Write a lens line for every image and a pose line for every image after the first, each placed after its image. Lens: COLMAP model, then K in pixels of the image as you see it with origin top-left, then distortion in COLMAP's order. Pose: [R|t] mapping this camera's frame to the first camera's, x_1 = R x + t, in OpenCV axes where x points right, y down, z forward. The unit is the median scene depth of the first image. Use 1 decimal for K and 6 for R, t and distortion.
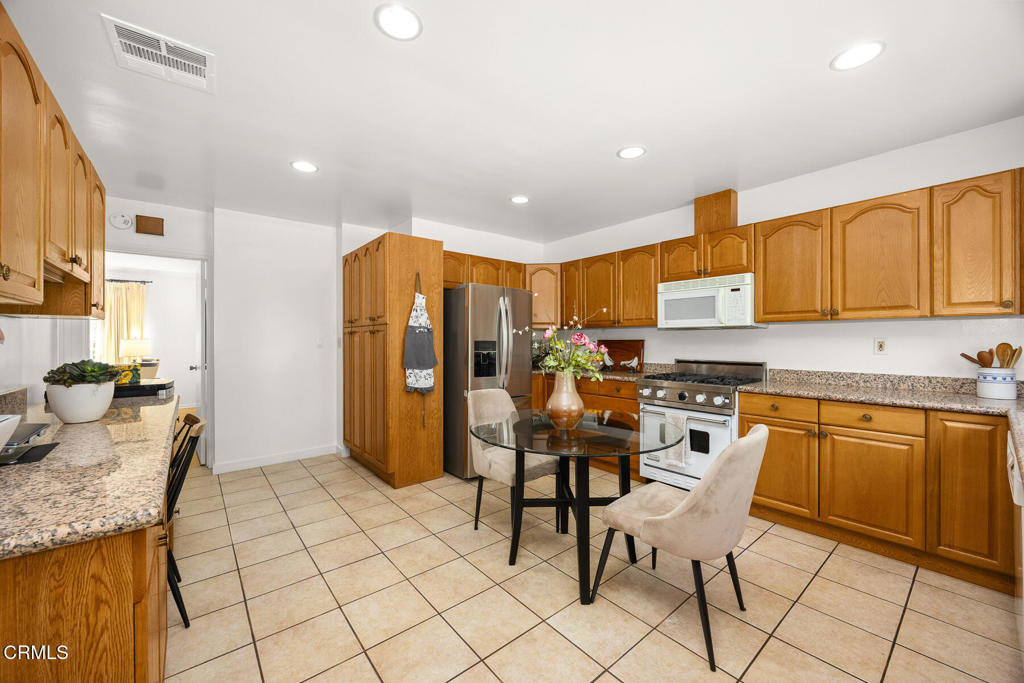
lens RADIAL K [[390.7, 0, 514.5], [0, 390.7, 342.1], [0, 0, 1]] dist [-0.000612, -0.000046]
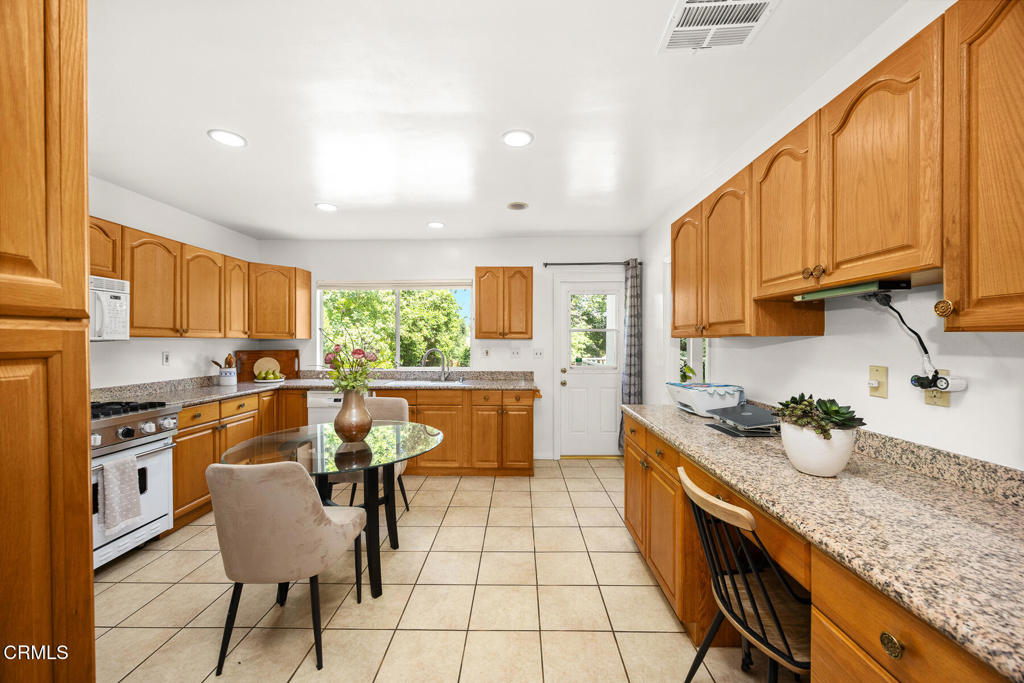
lens RADIAL K [[390.7, 0, 514.5], [0, 390.7, 342.1], [0, 0, 1]] dist [-0.000612, -0.000046]
pose [[-0.759171, 0.001223, 0.650890, -0.767290], [0.006929, 0.999957, 0.006202, -0.044244], [-0.650854, 0.009219, -0.759147, 1.309831]]
